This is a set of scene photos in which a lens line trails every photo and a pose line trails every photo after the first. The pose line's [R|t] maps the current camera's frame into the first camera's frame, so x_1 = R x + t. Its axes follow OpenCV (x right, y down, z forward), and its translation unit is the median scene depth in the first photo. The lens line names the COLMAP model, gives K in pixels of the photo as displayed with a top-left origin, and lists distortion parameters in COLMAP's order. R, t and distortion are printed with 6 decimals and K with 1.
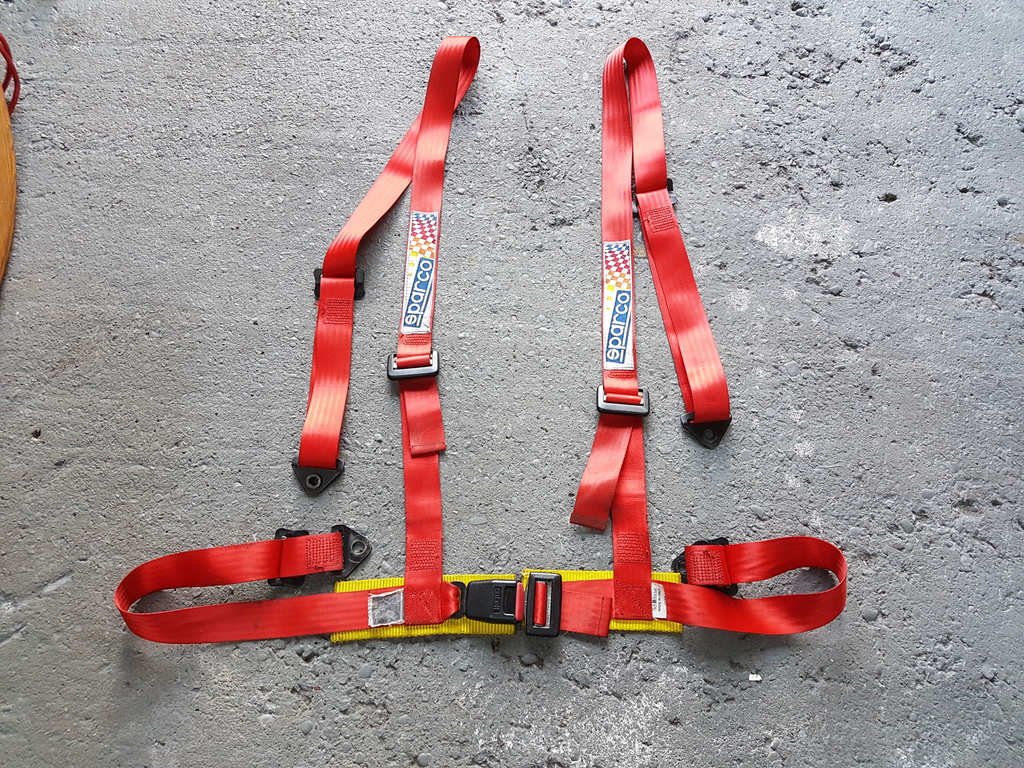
lens RADIAL K [[790.7, 0, 508.6], [0, 790.7, 382.0], [0, 0, 1]] dist [0.056479, -0.112814]
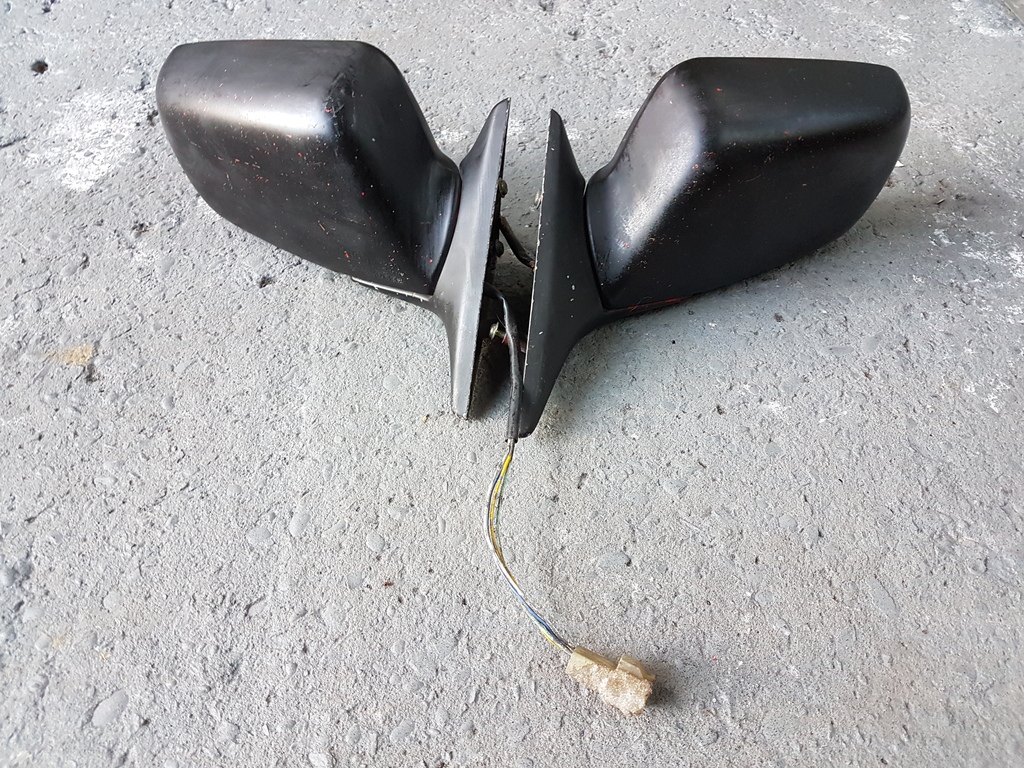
lens RADIAL K [[792.2, 0, 504.2], [0, 792.2, 418.0], [0, 0, 1]] dist [0.063604, -0.122064]
pose [[-0.185245, -0.760780, 0.622011, -0.175028], [0.919099, 0.089869, 0.383641, -0.134716], [-0.347766, 0.642757, 0.682585, 0.748784]]
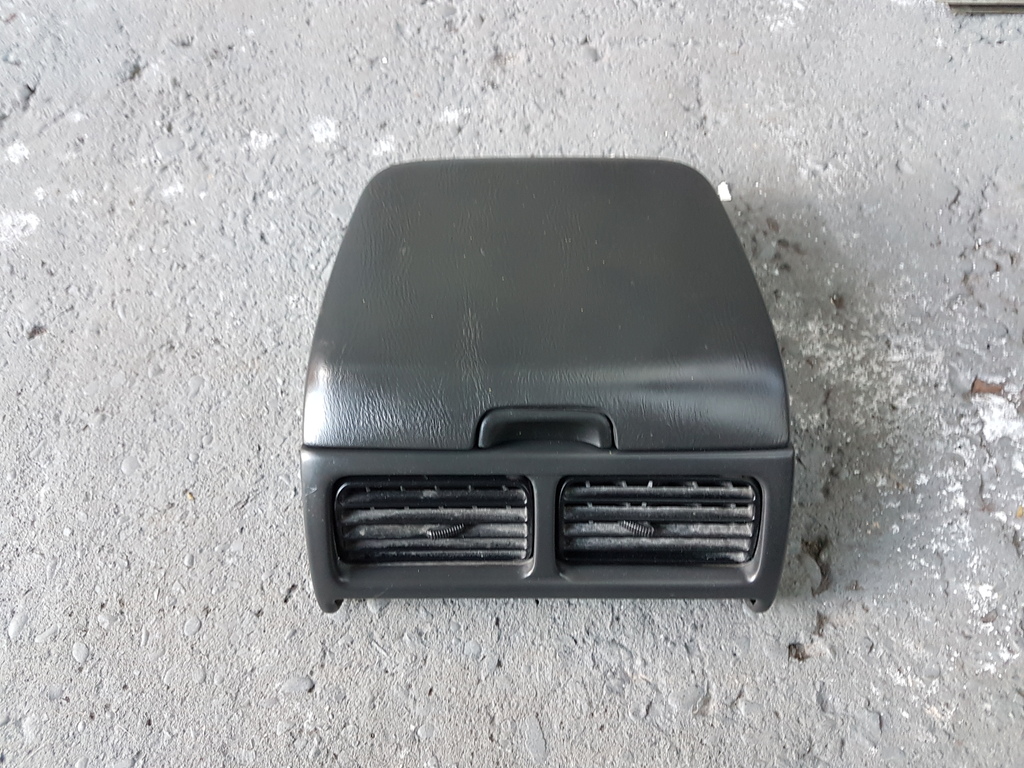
lens RADIAL K [[790.7, 0, 505.5], [0, 790.7, 381.6], [0, 0, 1]] dist [0.056479, -0.112814]
pose [[-0.125291, -0.879639, 0.458843, -0.063180], [0.933822, 0.051642, 0.353991, 0.013887], [-0.335080, 0.472830, 0.814956, 0.593688]]
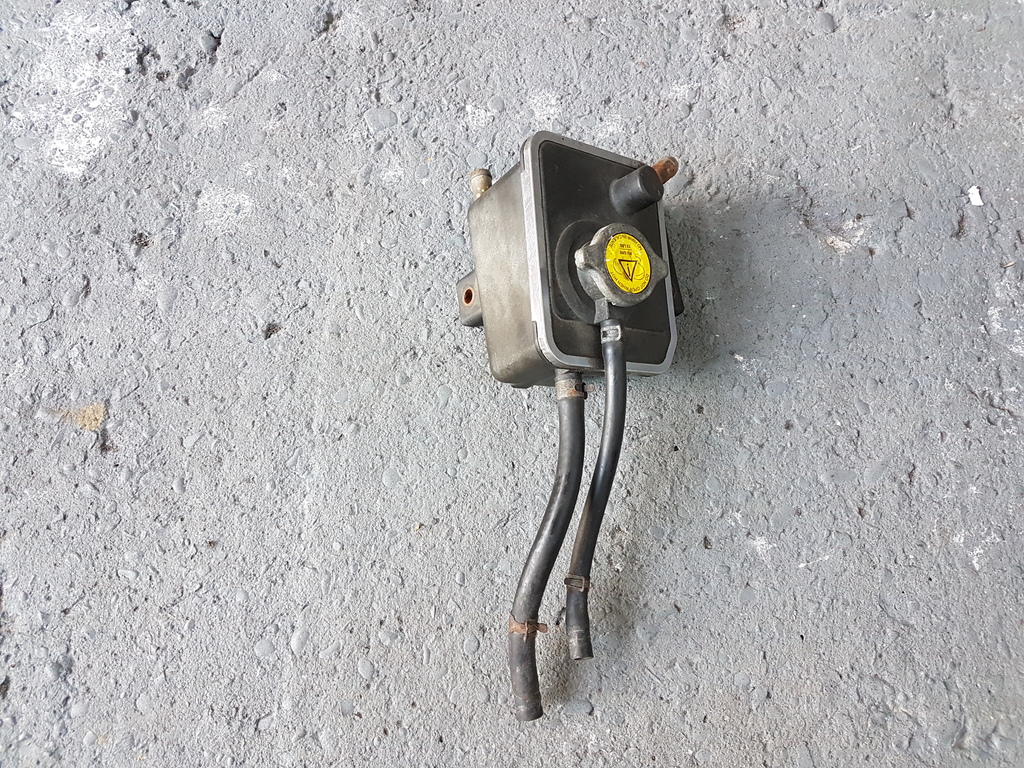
lens RADIAL K [[790.7, 0, 504.6], [0, 790.7, 394.2], [0, 0, 1]] dist [0.056479, -0.112814]
pose [[-0.090526, -0.951273, 0.294761, 0.038446], [0.932621, 0.022840, 0.360134, -0.128530], [-0.349318, 0.307502, 0.885110, 0.617275]]
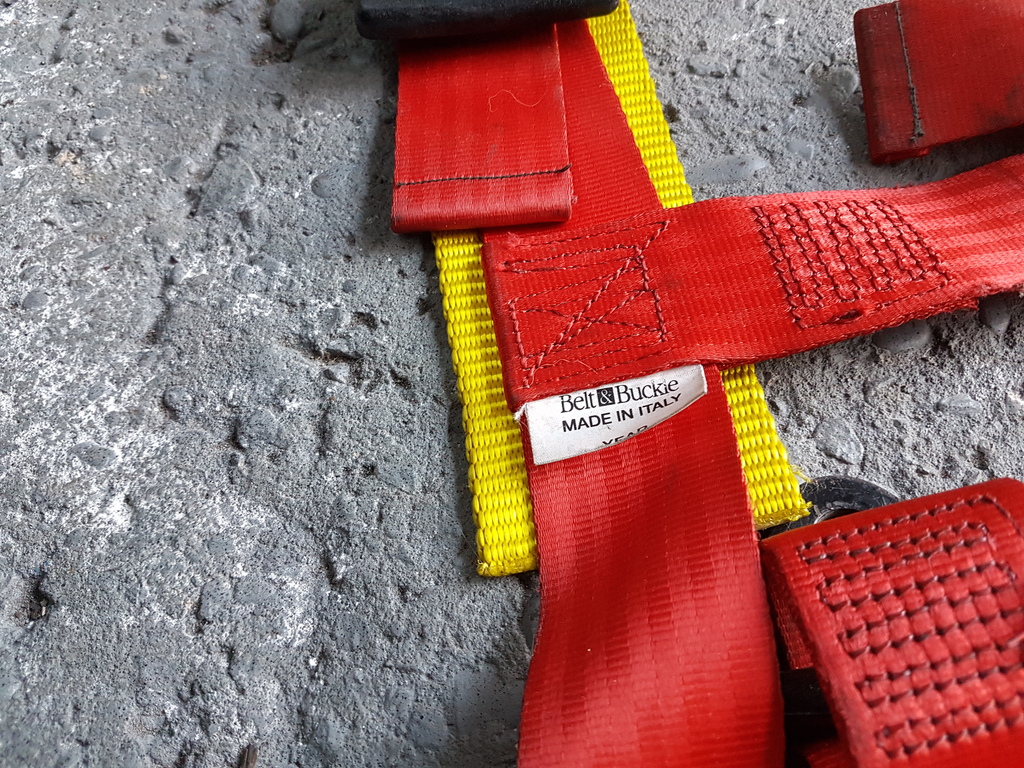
lens RADIAL K [[790.7, 0, 512.3], [0, 790.7, 397.9], [0, 0, 1]] dist [0.056479, -0.112814]
pose [[0.185393, 0.890692, -0.415086, 0.242510], [-0.903916, 0.320261, 0.283493, 0.234039], [0.385441, 0.322645, 0.864486, 0.793398]]
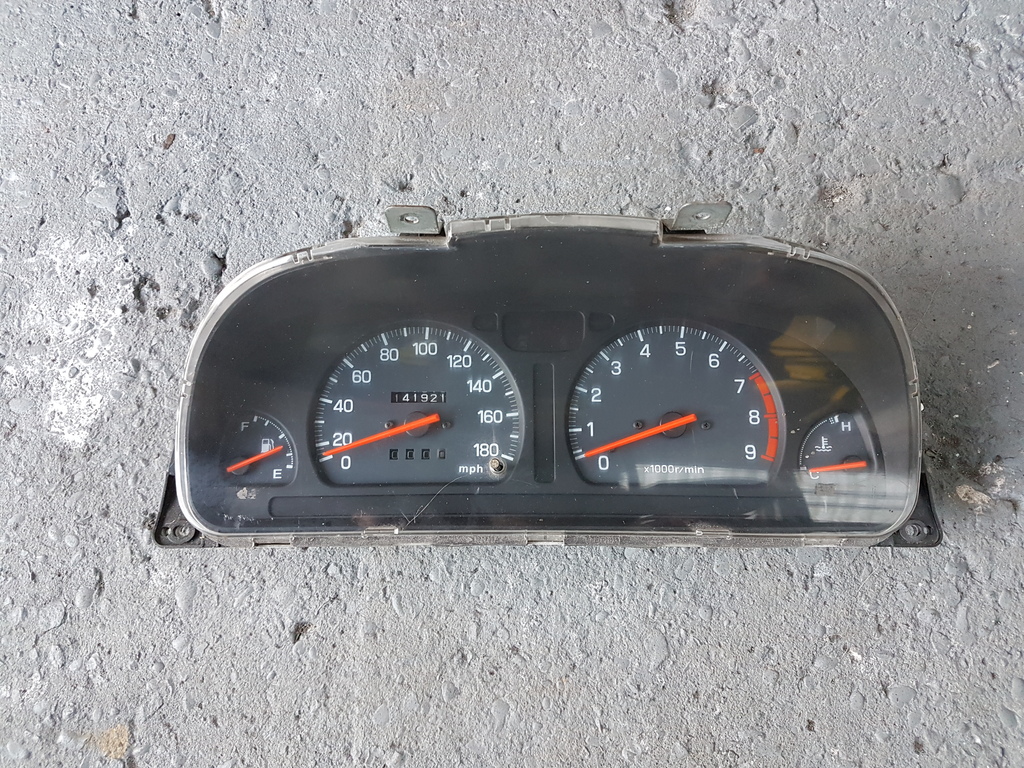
lens RADIAL K [[790.7, 0, 507.0], [0, 790.7, 391.4], [0, 0, 1]] dist [0.056479, -0.112814]
pose [[-0.118410, -0.967099, 0.225163, 0.249917], [0.959172, -0.052747, 0.277860, -0.093306], [-0.256842, 0.248871, 0.933861, 0.626062]]
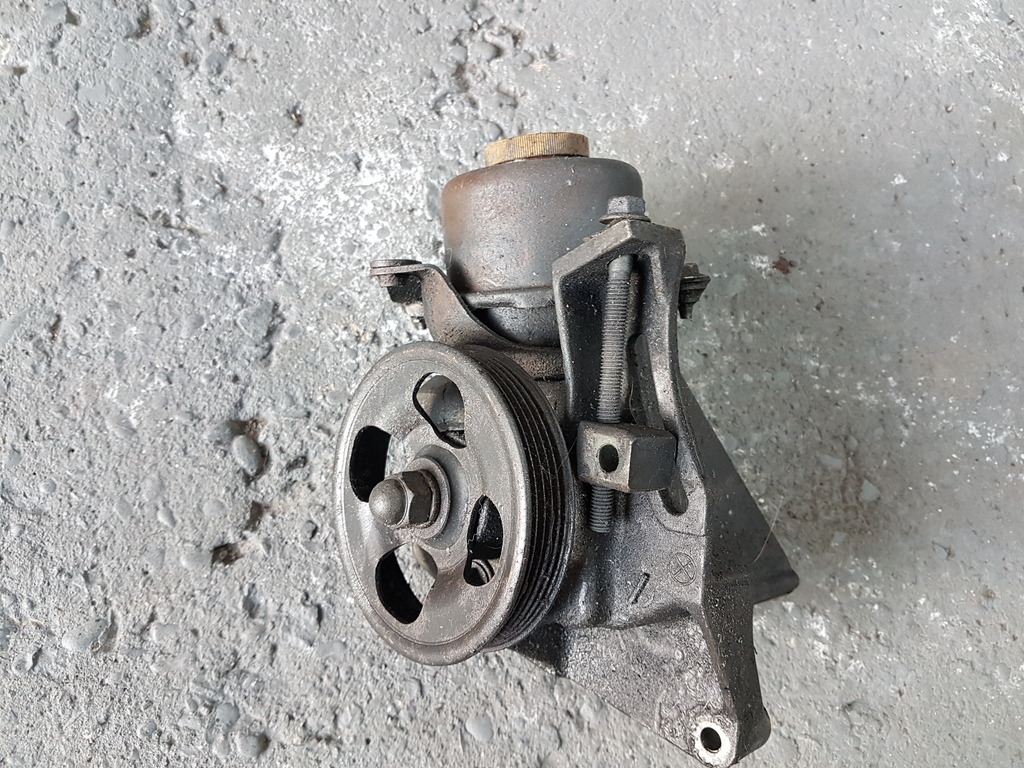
lens RADIAL K [[790.7, 0, 506.4], [0, 790.7, 396.0], [0, 0, 1]] dist [0.056479, -0.112814]
pose [[-0.325066, -0.915327, 0.237714, -0.075437], [0.849631, -0.172287, 0.498443, 0.252612], [-0.415283, 0.363996, 0.833695, 0.578591]]
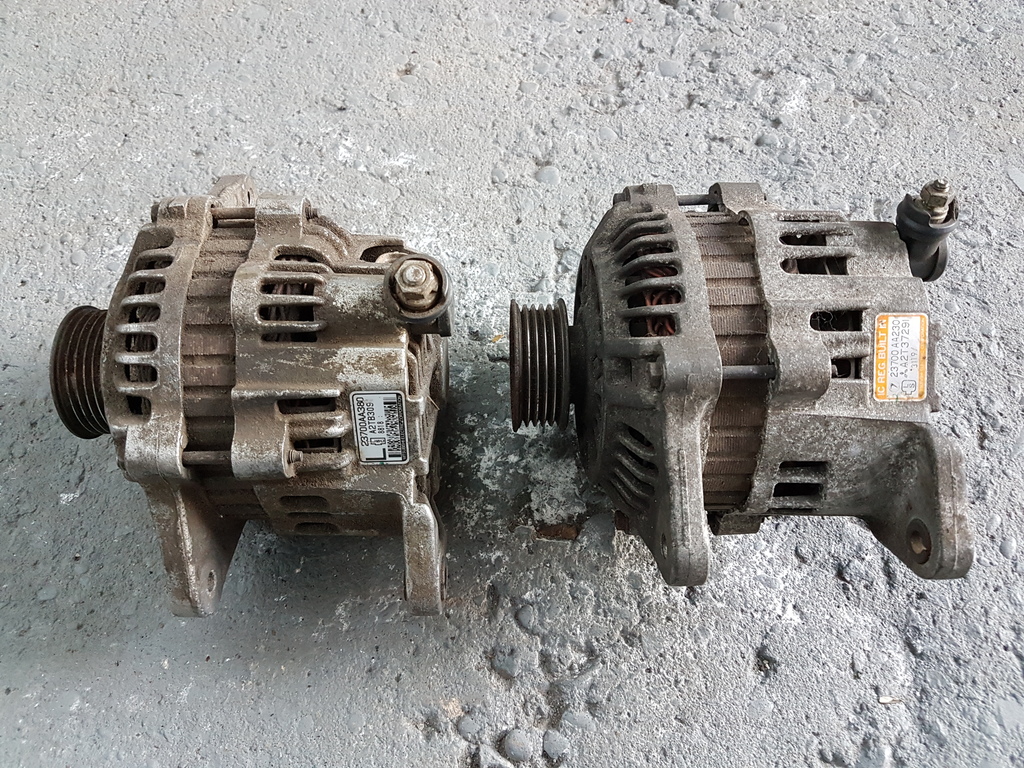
lens RADIAL K [[790.7, 0, 508.1], [0, 790.7, 388.0], [0, 0, 1]] dist [0.056479, -0.112814]
pose [[0.165375, 0.873532, -0.457814, 0.226756], [-0.918711, 0.305255, 0.250579, 0.370995], [0.358639, 0.379159, 0.853004, 0.543748]]
